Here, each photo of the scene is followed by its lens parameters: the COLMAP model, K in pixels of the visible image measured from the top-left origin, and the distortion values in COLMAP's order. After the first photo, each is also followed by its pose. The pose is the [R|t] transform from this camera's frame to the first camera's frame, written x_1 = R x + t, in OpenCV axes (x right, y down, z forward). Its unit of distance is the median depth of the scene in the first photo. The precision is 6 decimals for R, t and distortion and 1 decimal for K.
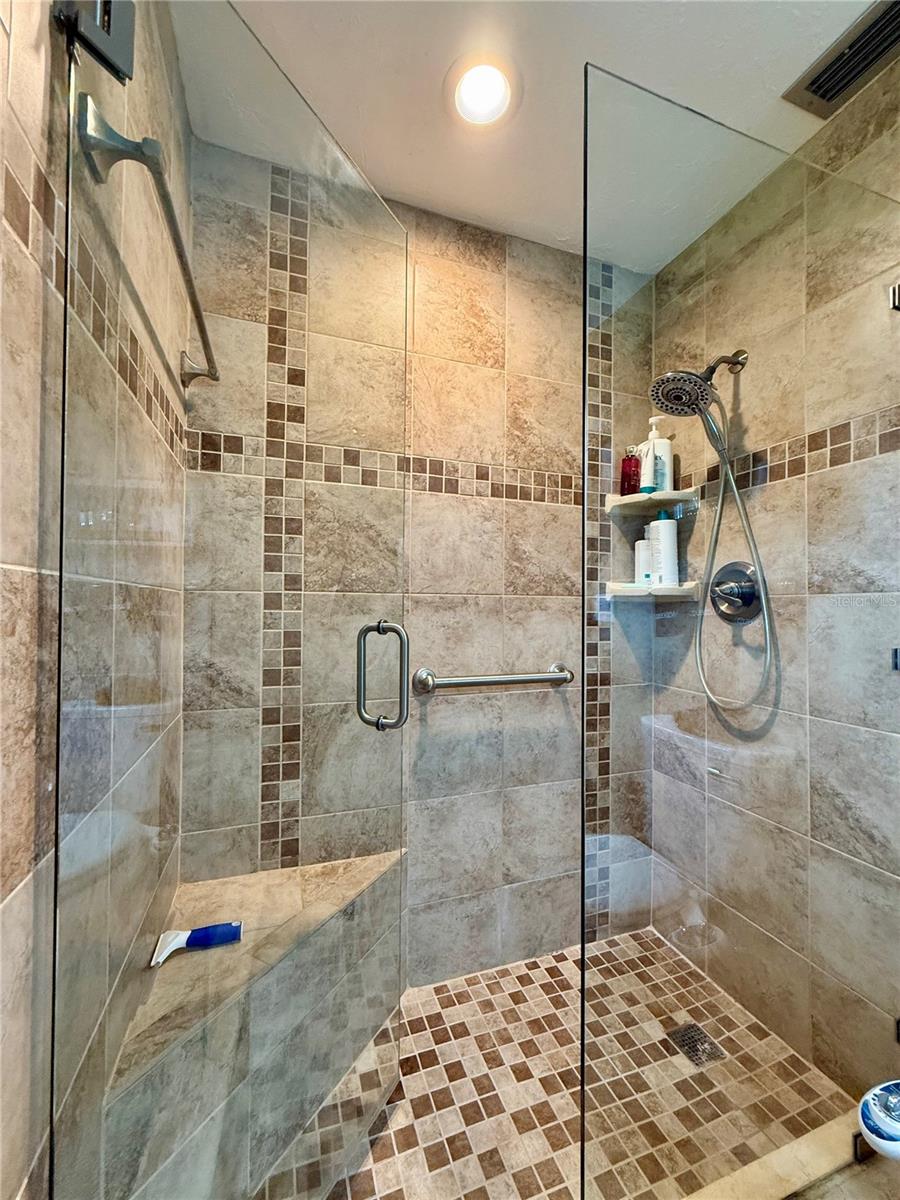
lens RADIAL K [[495.9, 0, 445.3], [0, 495.9, 602.8], [0, 0, 1]] dist [0.009447, -0.002021]
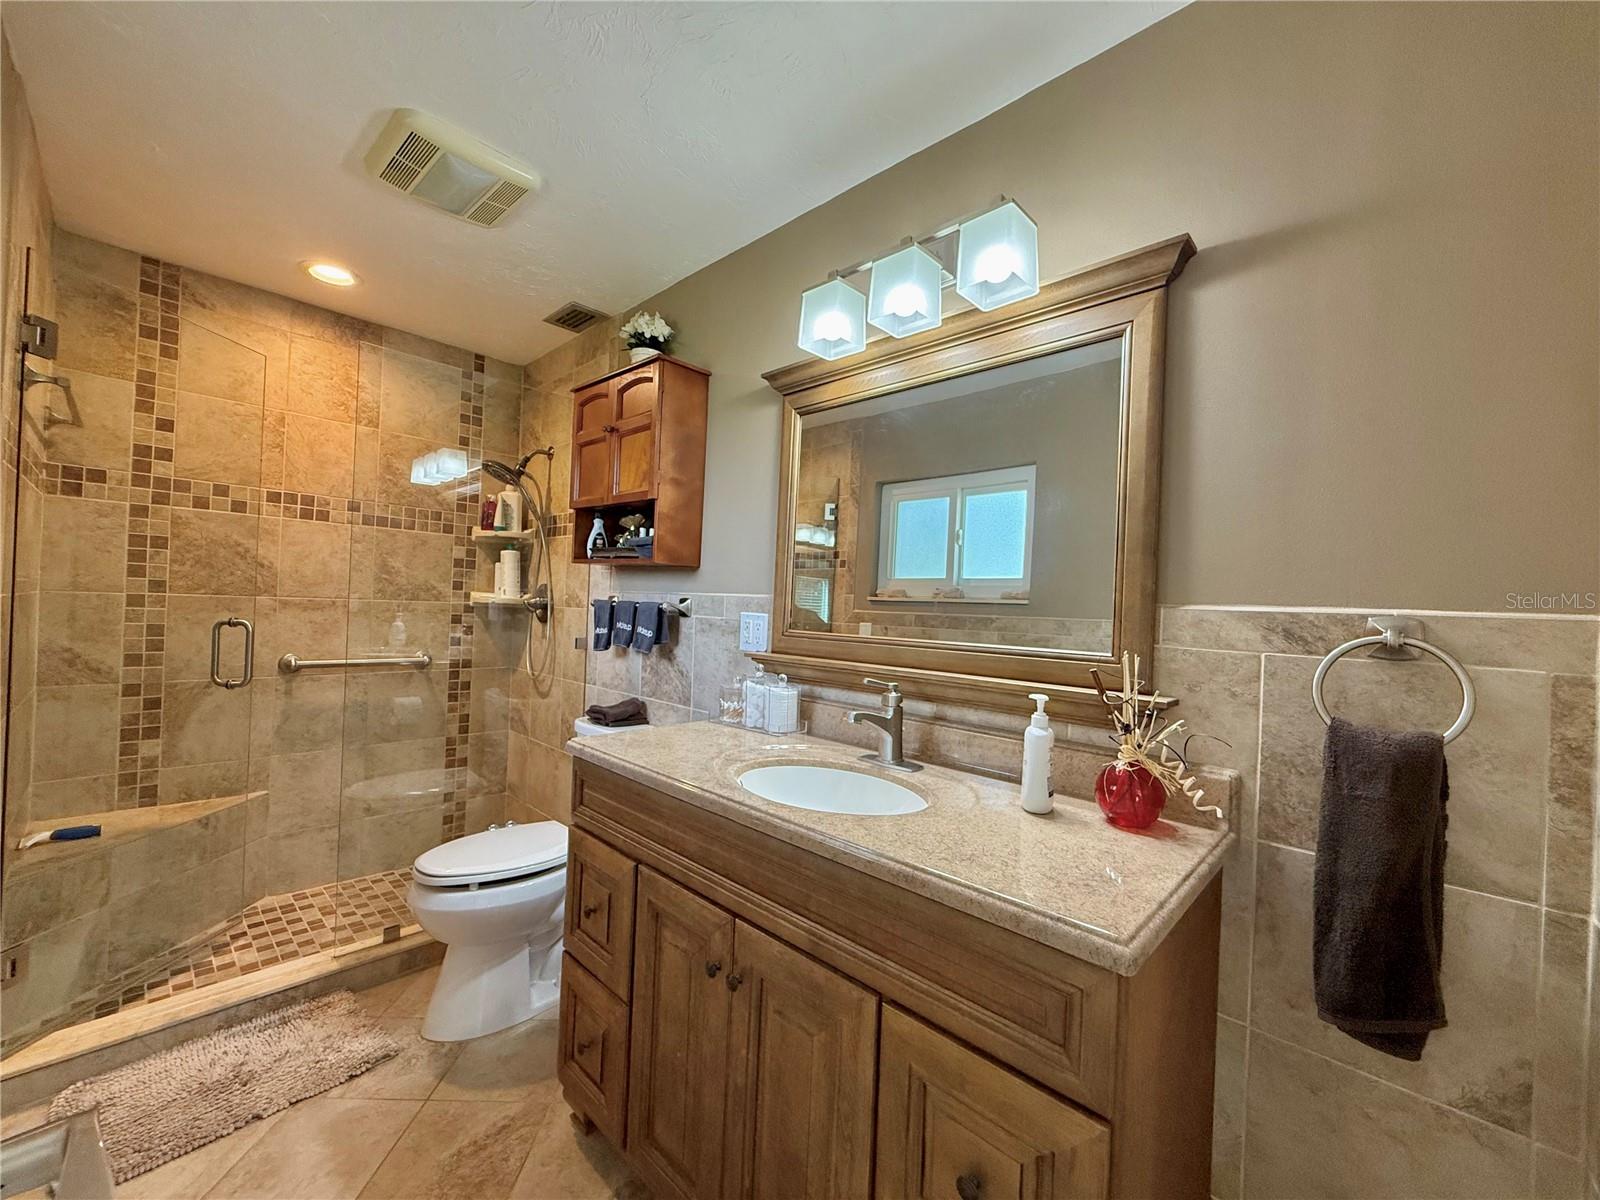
lens RADIAL K [[661.2, 0, 806.9], [0, 661.2, 607.4], [0, 0, 1]] dist [0.009447, -0.002021]
pose [[0.892871, 0.028148, 0.449432, 0.402034], [-0.037330, 0.999236, 0.011580, -0.065815], [-0.448763, -0.027117, 0.893239, -1.235257]]
